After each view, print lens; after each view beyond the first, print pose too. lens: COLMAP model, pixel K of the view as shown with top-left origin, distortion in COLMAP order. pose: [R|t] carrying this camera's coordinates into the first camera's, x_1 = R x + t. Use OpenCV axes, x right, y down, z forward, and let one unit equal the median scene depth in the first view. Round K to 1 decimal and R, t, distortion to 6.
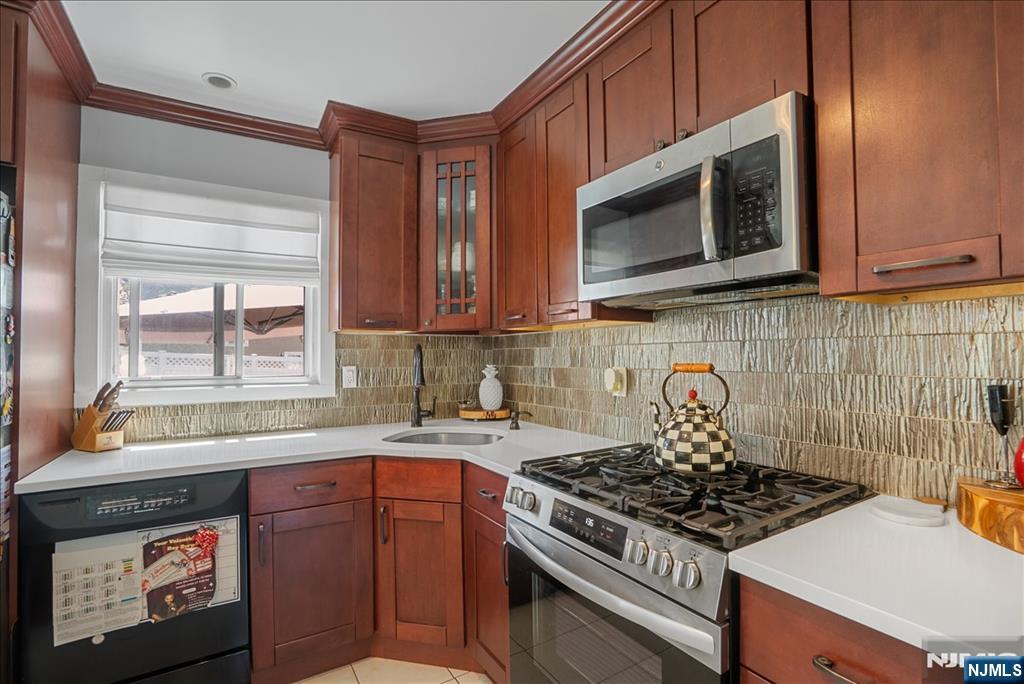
lens RADIAL K [[473.7, 0, 514.8], [0, 473.7, 347.9], [0, 0, 1]] dist [-0.053862, 0.018787]
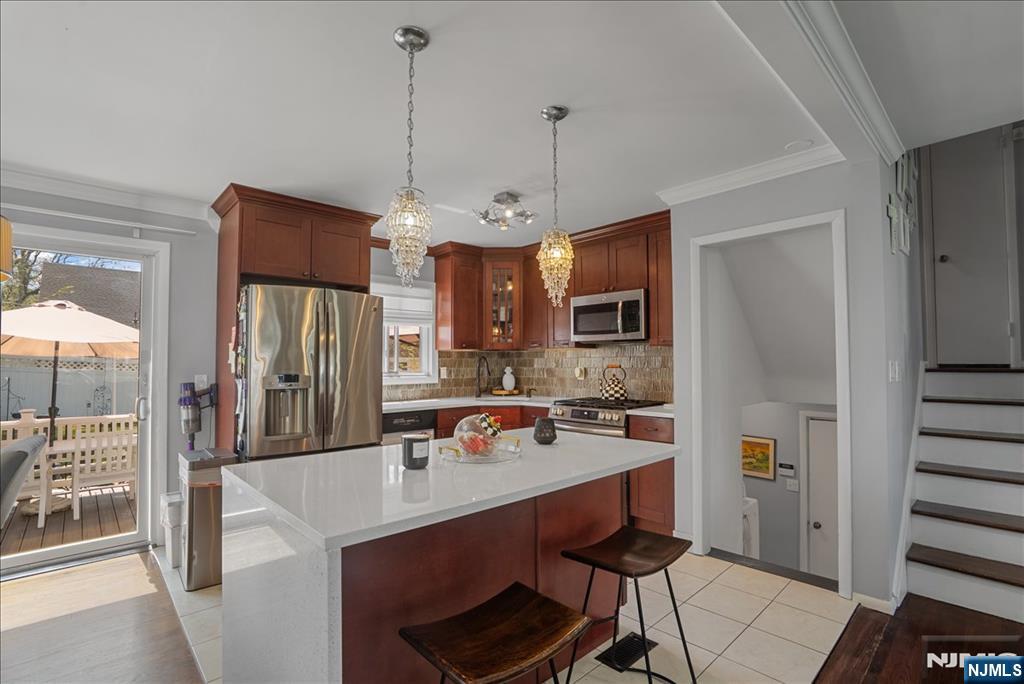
lens RADIAL K [[473.7, 0, 507.9], [0, 473.7, 347.5], [0, 0, 1]] dist [-0.053862, 0.018787]
pose [[0.982372, 0.008484, 0.186742, -0.633562], [-0.005285, 0.999831, -0.017623, -0.013991], [-0.186860, 0.016325, 0.982251, -1.363595]]
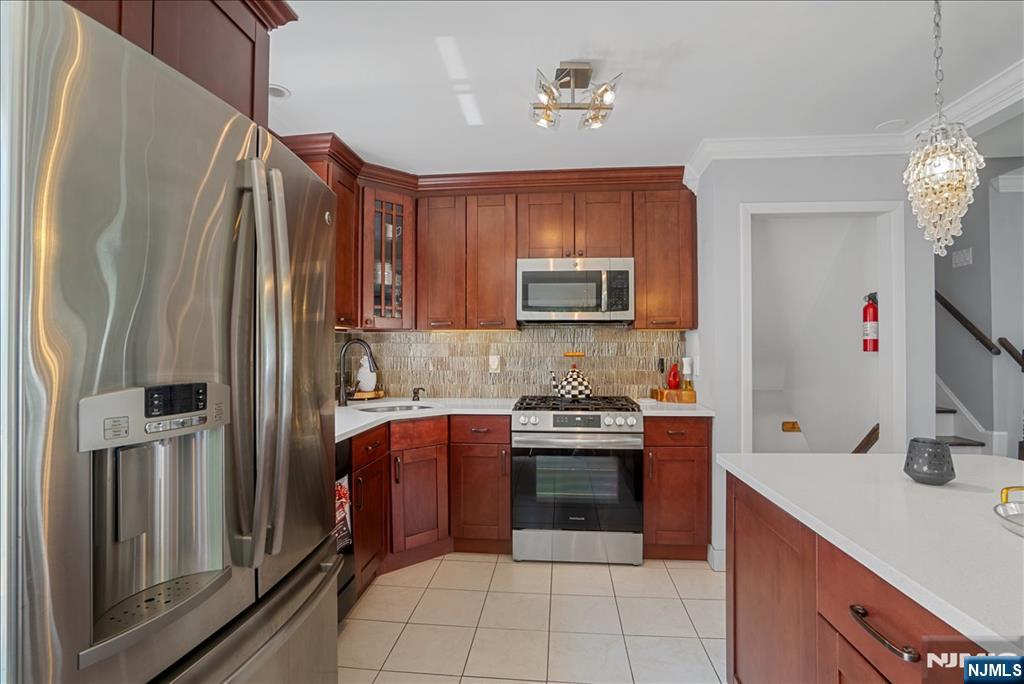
lens RADIAL K [[473.7, 0, 513.7], [0, 473.7, 342.5], [0, 0, 1]] dist [-0.053862, 0.018787]
pose [[0.612490, 0.019690, 0.790233, -1.232424], [-0.014410, 0.999802, -0.013743, 0.016997], [-0.790347, -0.002970, 0.612652, -0.124741]]
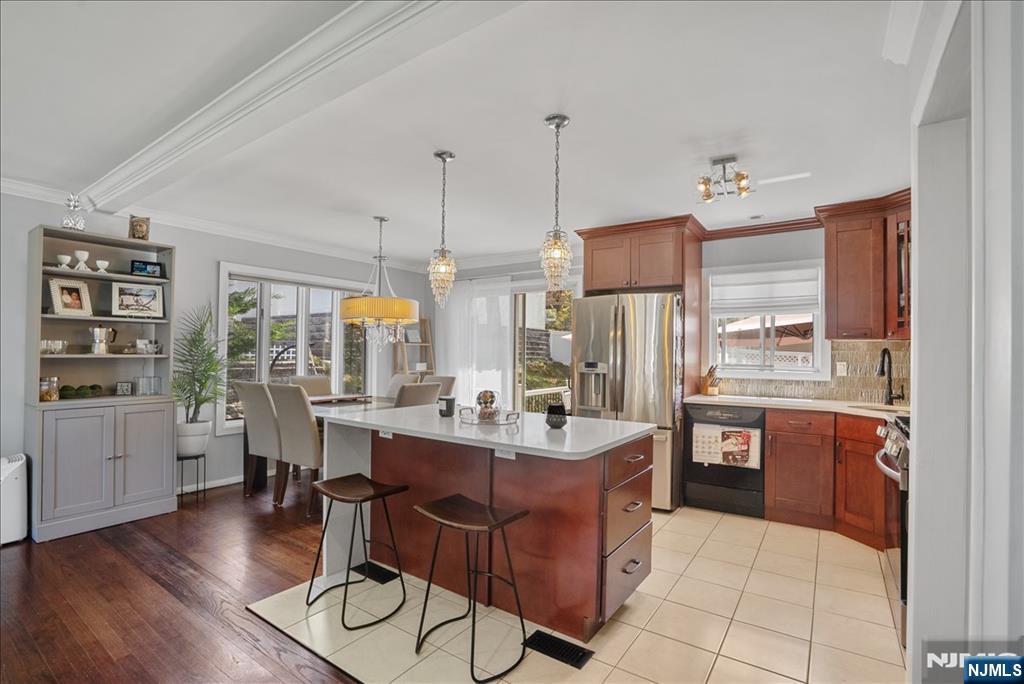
lens RADIAL K [[473.7, 0, 511.8], [0, 473.7, 342.7], [0, 0, 1]] dist [-0.053862, 0.018787]
pose [[0.394017, -0.006903, -0.919077, 0.866601], [0.000611, 0.999974, -0.007249, -0.020181], [0.919103, 0.002295, 0.394011, -0.836822]]
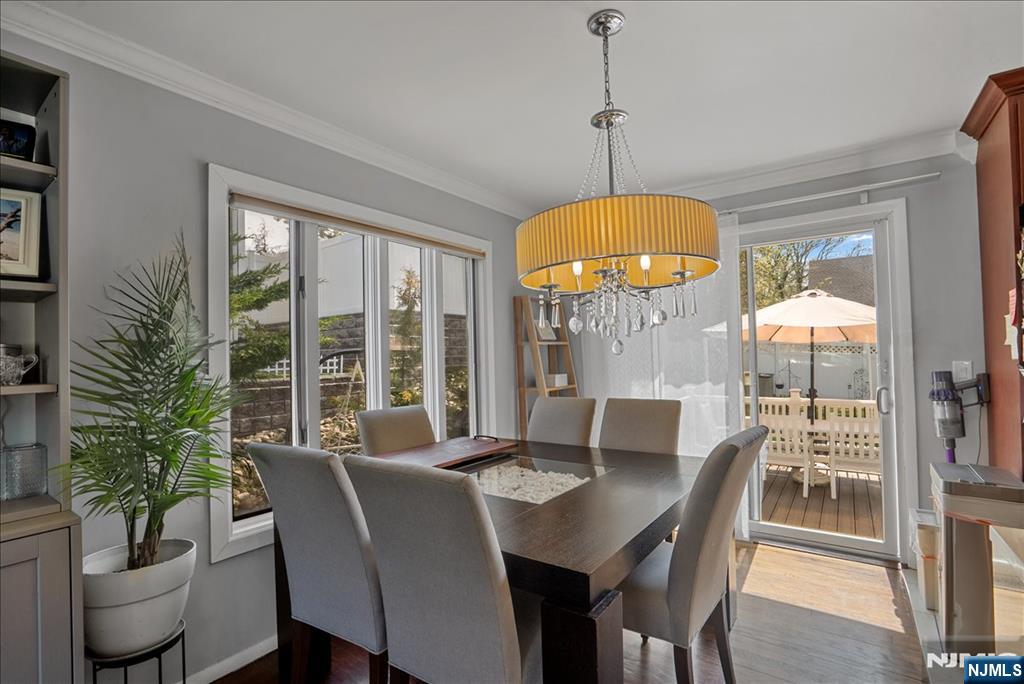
lens RADIAL K [[473.7, 0, 515.9], [0, 473.7, 345.8], [0, 0, 1]] dist [-0.053862, 0.018787]
pose [[0.379371, -0.020749, -0.925012, -0.735918], [0.035060, 0.999353, -0.008037, -0.011654], [0.924580, -0.029382, 0.379853, -1.046439]]
